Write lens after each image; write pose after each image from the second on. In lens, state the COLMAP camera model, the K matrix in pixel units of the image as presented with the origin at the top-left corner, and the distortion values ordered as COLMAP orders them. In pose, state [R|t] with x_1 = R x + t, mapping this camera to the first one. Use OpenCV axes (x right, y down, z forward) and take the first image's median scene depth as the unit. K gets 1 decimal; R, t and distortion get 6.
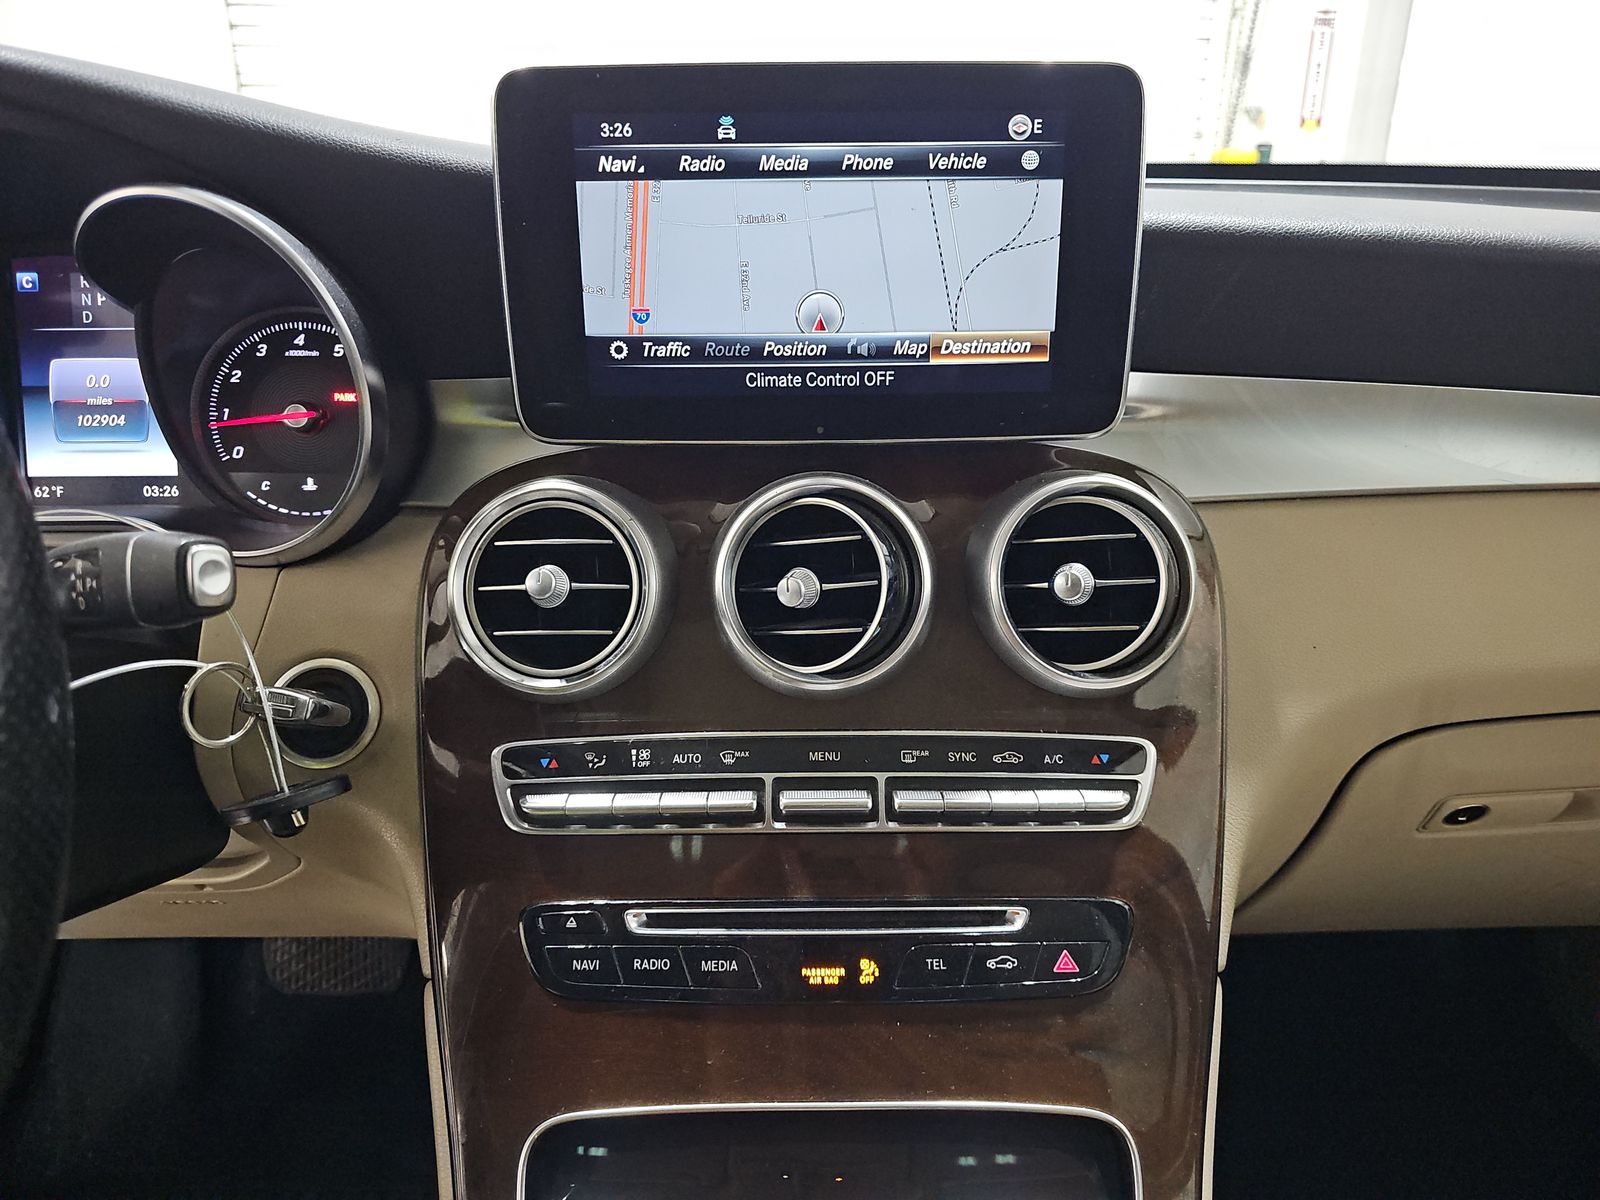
lens RADIAL K [[1078.4, 0, 788.8], [0, 1078.4, 599.3], [0, 0, 1]] dist [0.026293, -0.036878]
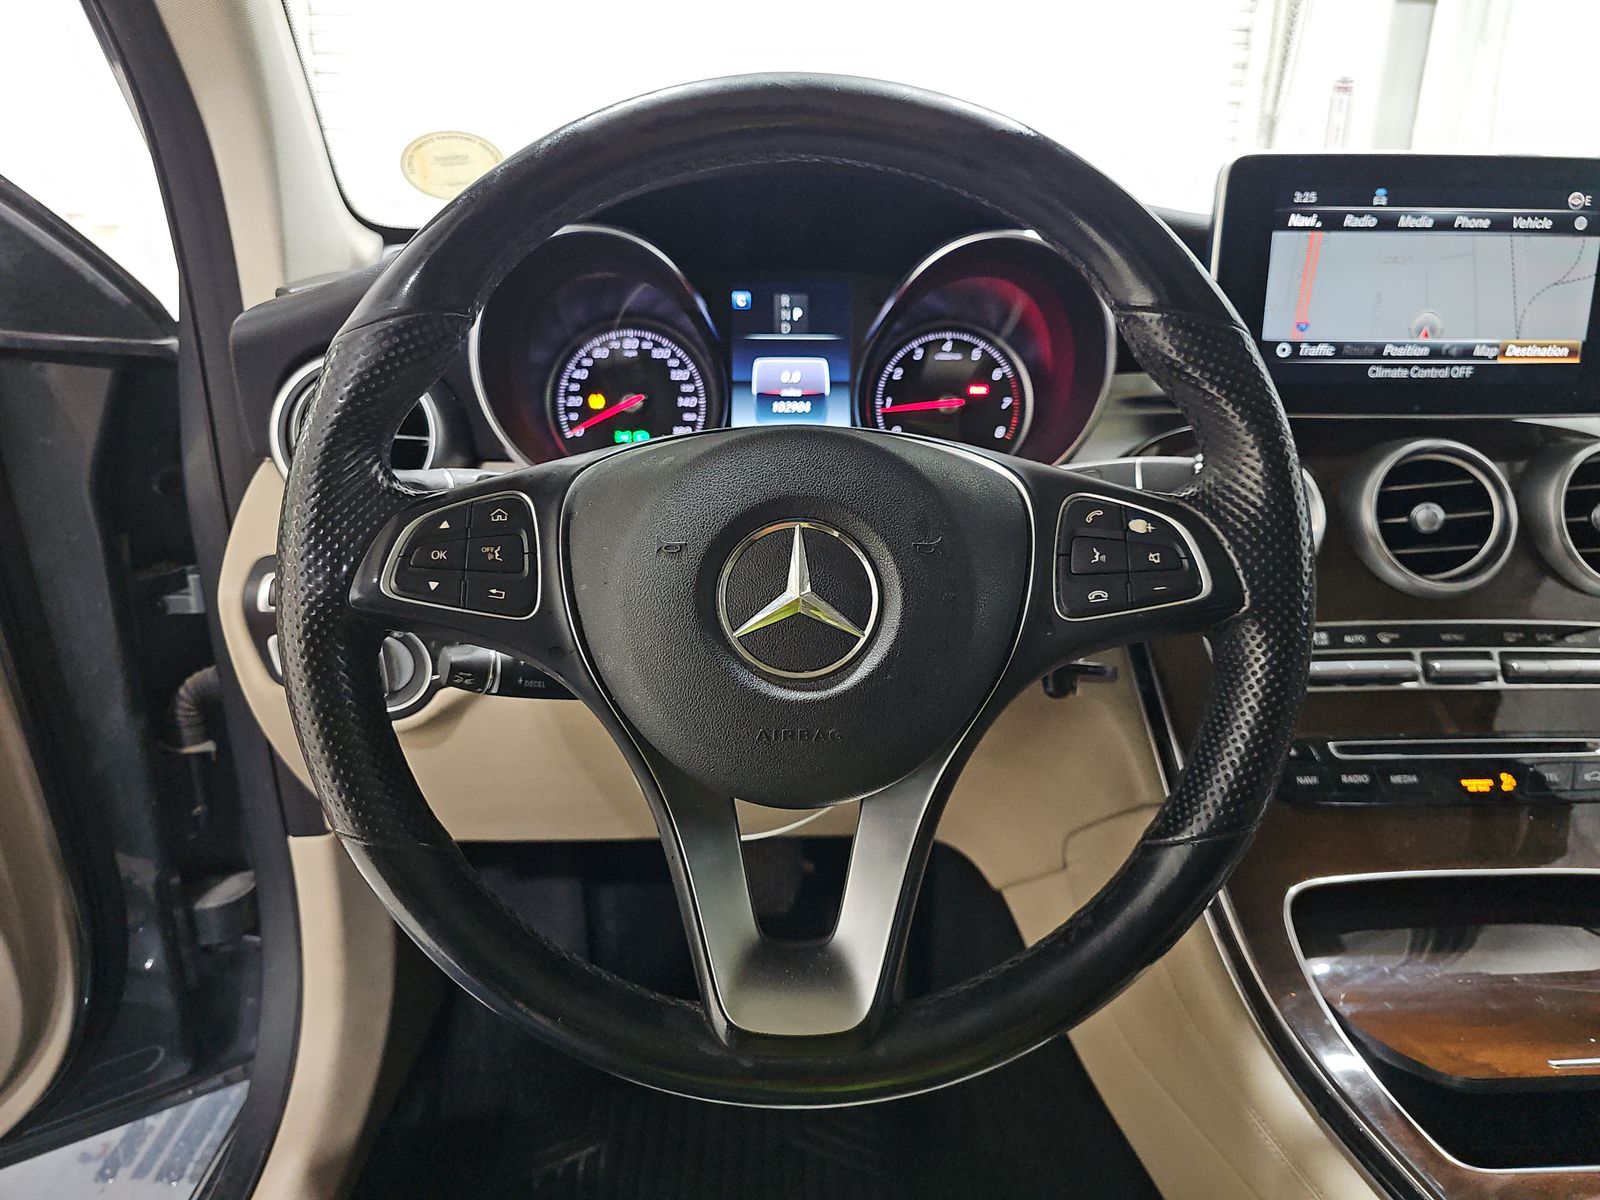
lens RADIAL K [[1078.4, 0, 802.0], [0, 1078.4, 593.6], [0, 0, 1]] dist [0.026293, -0.036878]
pose [[0.999238, 0.001832, 0.038999, -0.827521], [-0.000200, 0.999125, -0.041818, 0.141846], [-0.039042, 0.041779, 0.998364, -0.360535]]
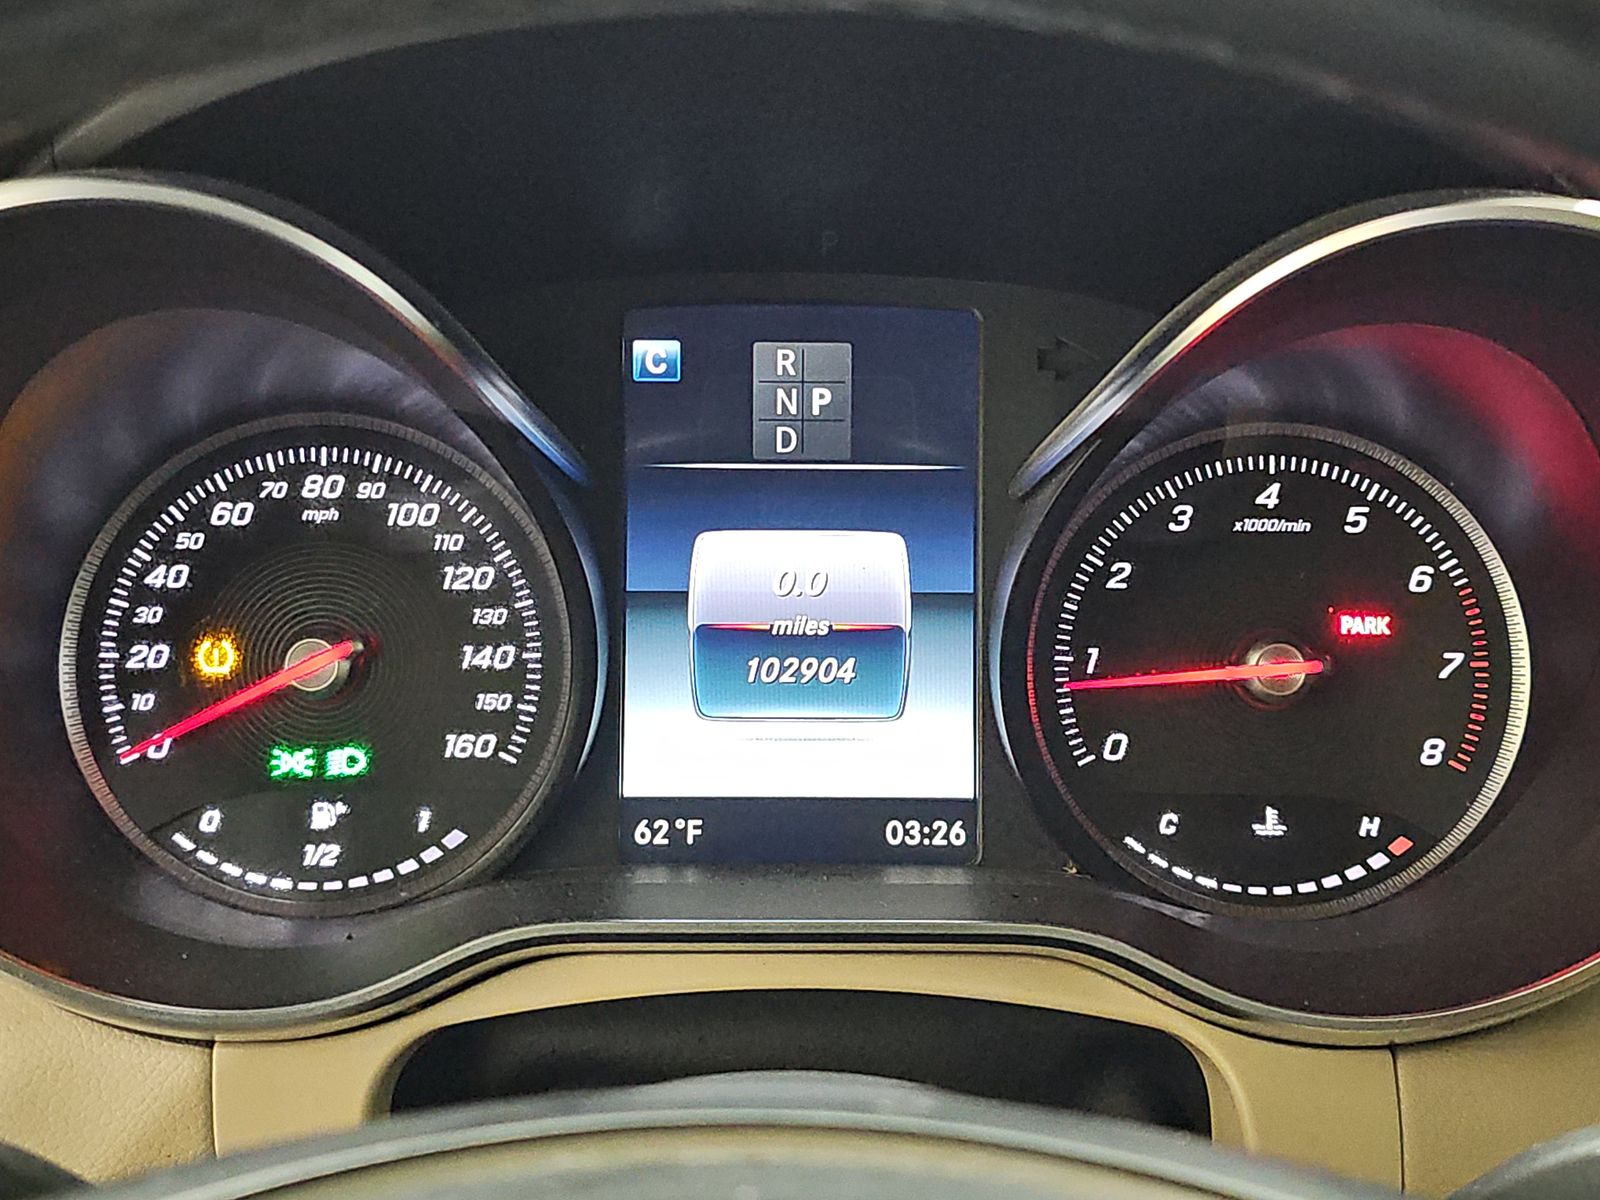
lens RADIAL K [[1078.4, 0, 809.2], [0, 1078.4, 600.1], [0, 0, 1]] dist [0.026293, -0.036878]
pose [[0.999929, 0.011891, -0.000948, -0.776625], [-0.011914, 0.991520, -0.129406, -0.168268], [-0.000599, 0.129408, 0.991591, 0.692654]]
